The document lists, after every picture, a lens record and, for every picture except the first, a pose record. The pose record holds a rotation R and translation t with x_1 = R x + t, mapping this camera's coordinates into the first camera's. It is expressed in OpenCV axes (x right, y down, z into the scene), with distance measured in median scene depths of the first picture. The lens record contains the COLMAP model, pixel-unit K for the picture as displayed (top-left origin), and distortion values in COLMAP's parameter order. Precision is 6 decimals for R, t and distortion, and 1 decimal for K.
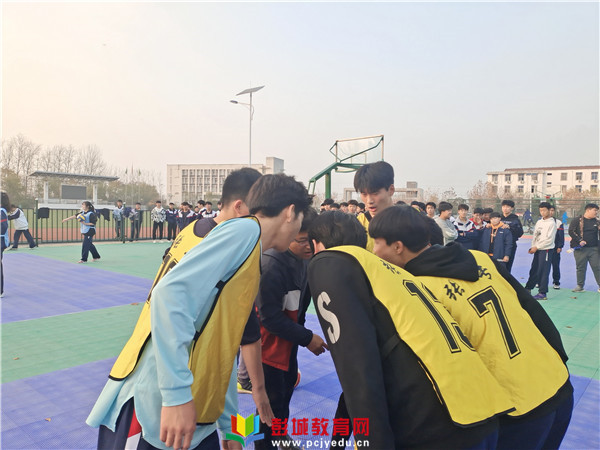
lens RADIAL K [[389.6, 0, 300.0], [0, 389.6, 225.0], [0, 0, 1]] dist [-0.002299, -0.001145]
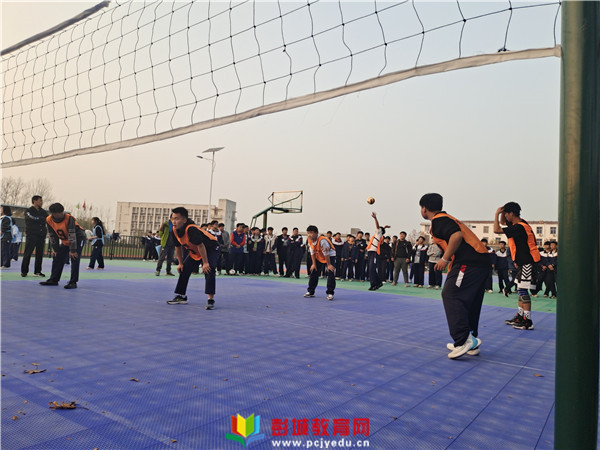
lens RADIAL K [[433.7, 0, 300.0], [0, 433.7, 225.0], [0, 0, 1]] dist [0.006323, -0.001868]
pose [[0.993336, 0.037465, 0.108997, 0.004720], [-0.024673, 0.992892, -0.116430, 0.025442], [-0.112584, 0.112964, 0.987200, -0.163375]]
